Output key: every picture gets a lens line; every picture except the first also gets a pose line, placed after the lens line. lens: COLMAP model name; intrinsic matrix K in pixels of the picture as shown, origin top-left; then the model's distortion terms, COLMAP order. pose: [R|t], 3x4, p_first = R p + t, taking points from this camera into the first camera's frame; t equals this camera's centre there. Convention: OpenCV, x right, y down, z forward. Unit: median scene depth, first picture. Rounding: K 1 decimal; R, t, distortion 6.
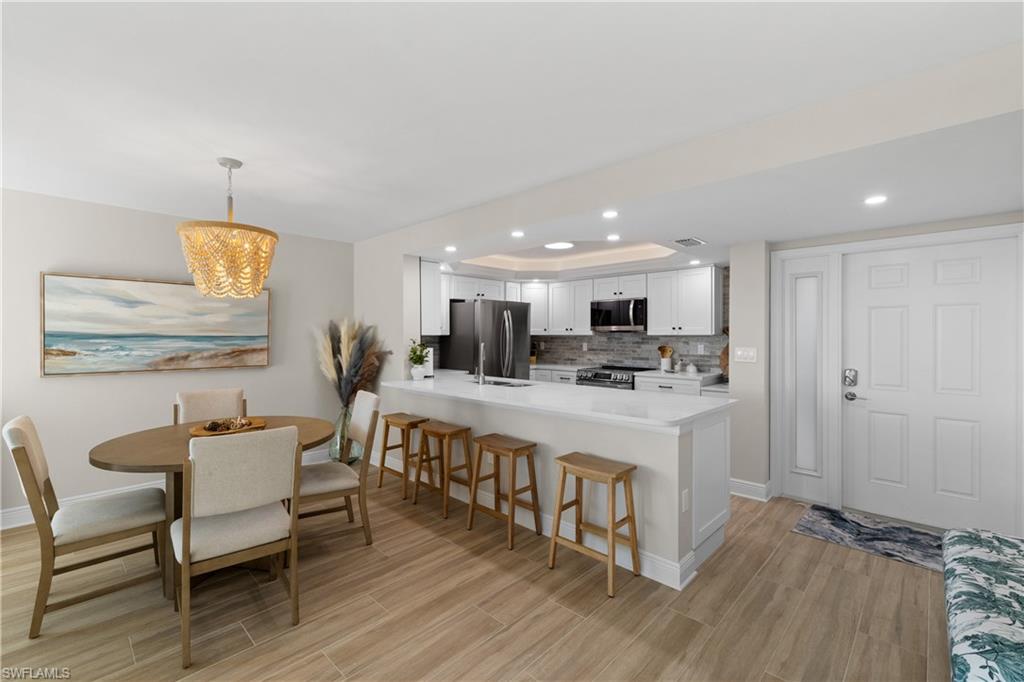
lens RADIAL K [[441.5, 0, 505.2], [0, 441.5, 337.0], [0, 0, 1]] dist [0.000320, 0.001013]
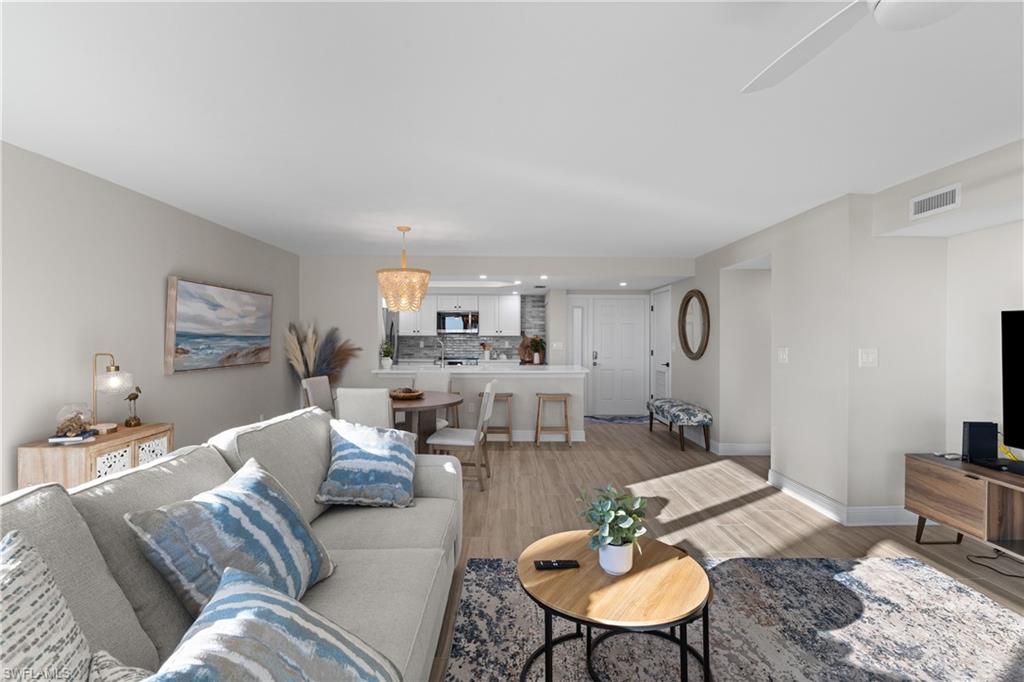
lens RADIAL K [[474.2, 0, 510.1], [0, 474.2, 338.4], [0, 0, 1]] dist [0.001932, 0.000186]
pose [[0.710950, -0.002516, 0.703238, -0.935677], [0.000926, 0.999996, 0.002641, 0.001071], [-0.703242, -0.001226, 0.710949, -0.302790]]
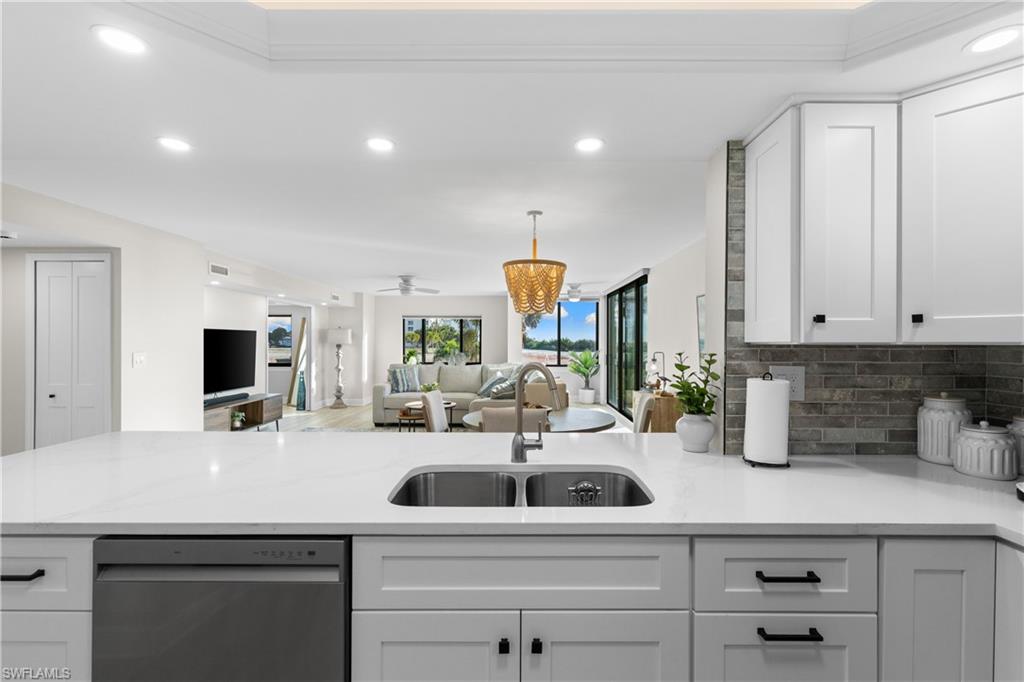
lens RADIAL K [[449.6, 0, 521.6], [0, 449.6, 341.4], [0, 0, 1]] dist [0.000488, 0.000325]
pose [[-0.717156, -0.001933, -0.696910, 0.214534], [-0.005834, 0.999978, 0.003230, -0.006380], [0.696889, 0.006382, -0.717151, 1.168805]]
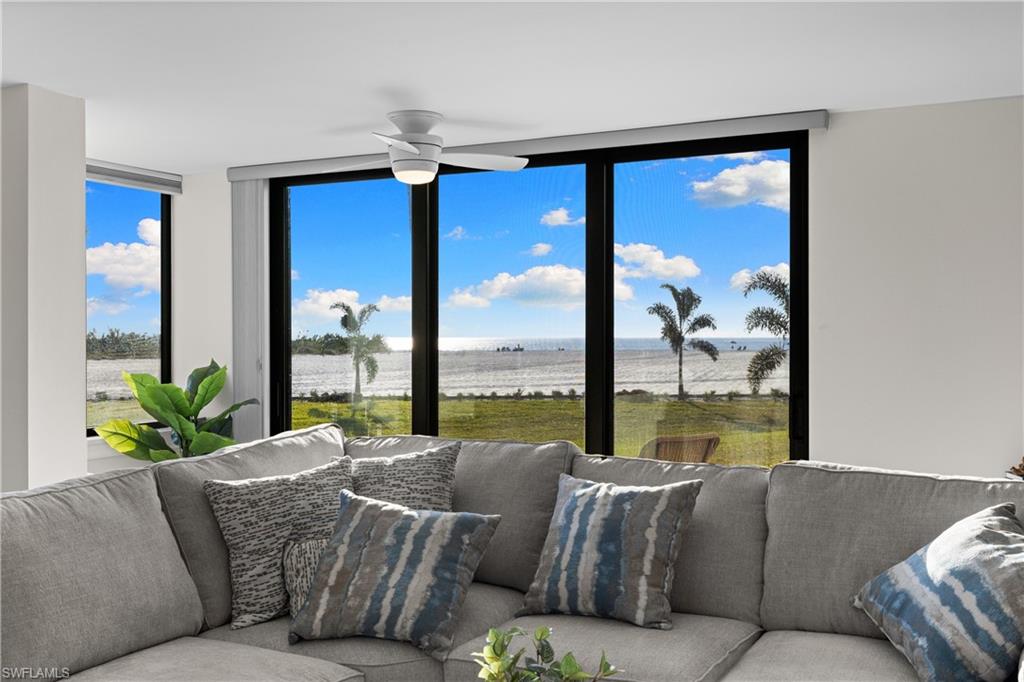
lens RADIAL K [[998.6, 0, 512.0], [0, 998.6, 341.0], [0, 0, 1]] dist [0.003670, -0.005345]
pose [[0.311020, 0.004423, -0.950393, -0.173887], [-0.004222, 0.999986, 0.003272, 0.000274], [0.950394, 0.002995, 0.311035, -0.221635]]
